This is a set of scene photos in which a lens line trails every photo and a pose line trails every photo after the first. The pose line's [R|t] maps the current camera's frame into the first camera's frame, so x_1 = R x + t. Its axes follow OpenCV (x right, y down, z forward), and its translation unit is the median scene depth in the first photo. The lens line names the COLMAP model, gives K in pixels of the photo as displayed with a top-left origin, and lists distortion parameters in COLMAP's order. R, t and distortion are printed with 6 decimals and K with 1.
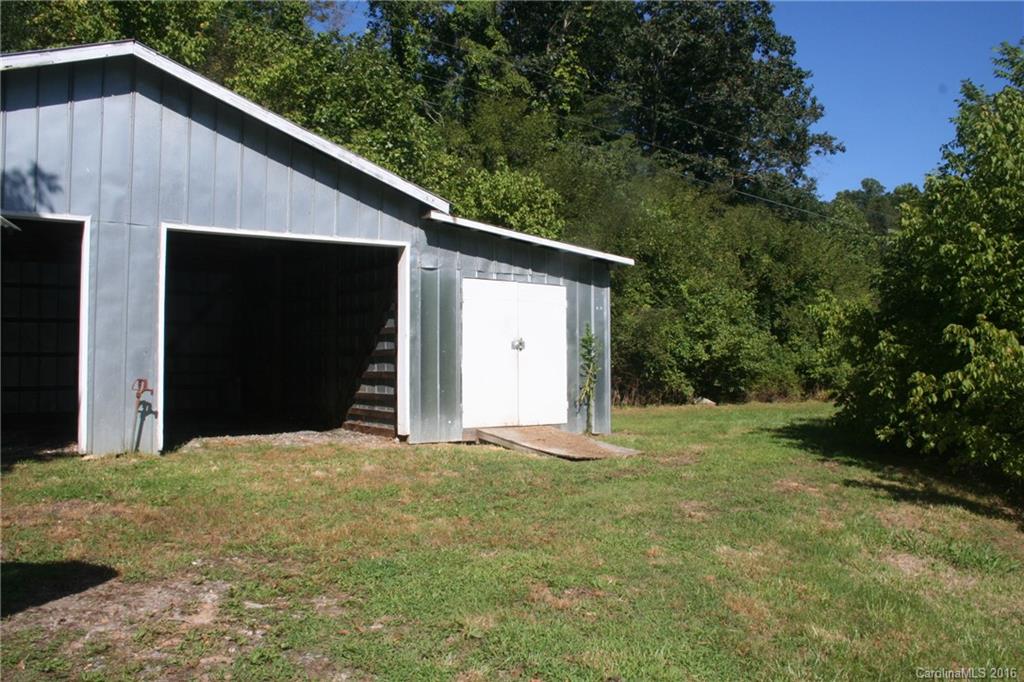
lens RADIAL K [[847.3, 0, 519.5], [0, 847.3, 337.3], [0, 0, 1]] dist [-0.161163, 0.140266]
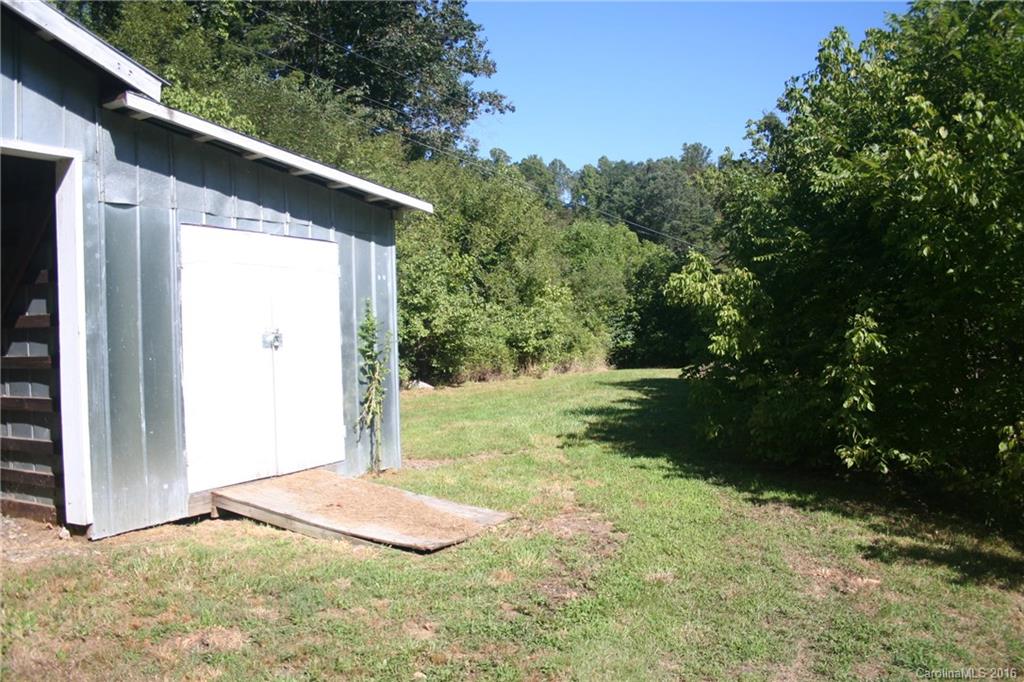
lens RADIAL K [[847.3, 0, 519.5], [0, 847.3, 337.3], [0, 0, 1]] dist [-0.161163, 0.140266]
pose [[0.906679, -0.026693, 0.420977, -0.086602], [0.008743, 0.998971, 0.044513, -0.016779], [-0.421731, -0.036678, 0.905979, 0.375763]]
